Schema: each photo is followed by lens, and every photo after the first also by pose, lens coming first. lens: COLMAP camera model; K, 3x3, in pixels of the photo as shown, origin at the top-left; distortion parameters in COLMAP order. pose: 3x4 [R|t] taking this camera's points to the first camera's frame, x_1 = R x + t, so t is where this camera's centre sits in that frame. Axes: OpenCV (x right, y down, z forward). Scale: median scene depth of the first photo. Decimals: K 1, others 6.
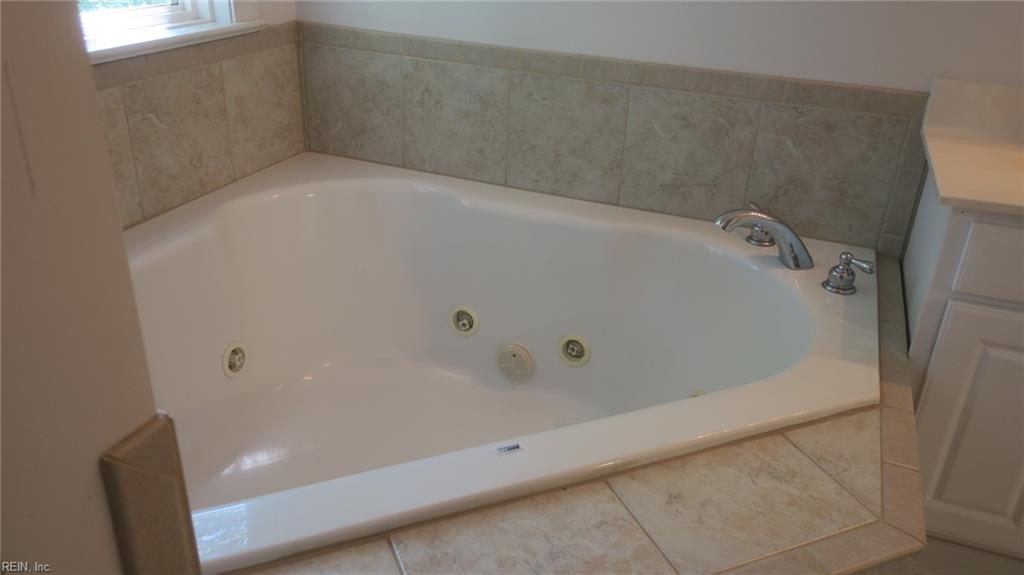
lens RADIAL K [[801.5, 0, 510.9], [0, 801.5, 293.6], [0, 0, 1]] dist [-0.011147, 0.004246]
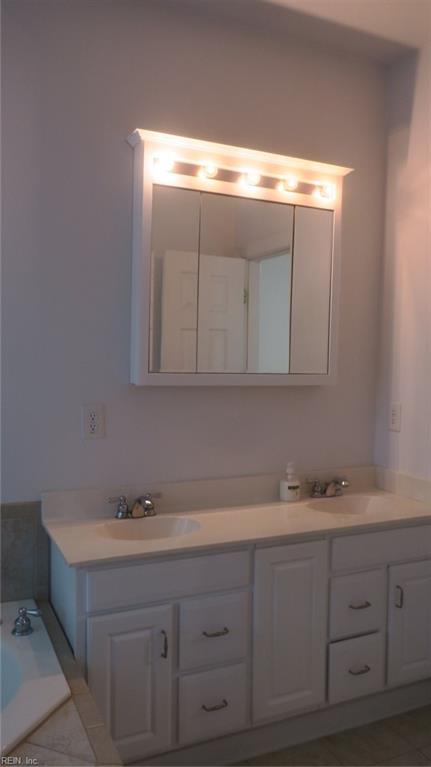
lens RADIAL K [[600.3, 0, 211.1], [0, 600.3, 380.8], [0, 0, 1]] dist [-0.011147, 0.004246]
pose [[0.688167, -0.051975, 0.723689, -0.146819], [0.325079, 0.913802, -0.243494, -0.044677], [-0.648653, 0.402820, 0.645744, -0.186516]]
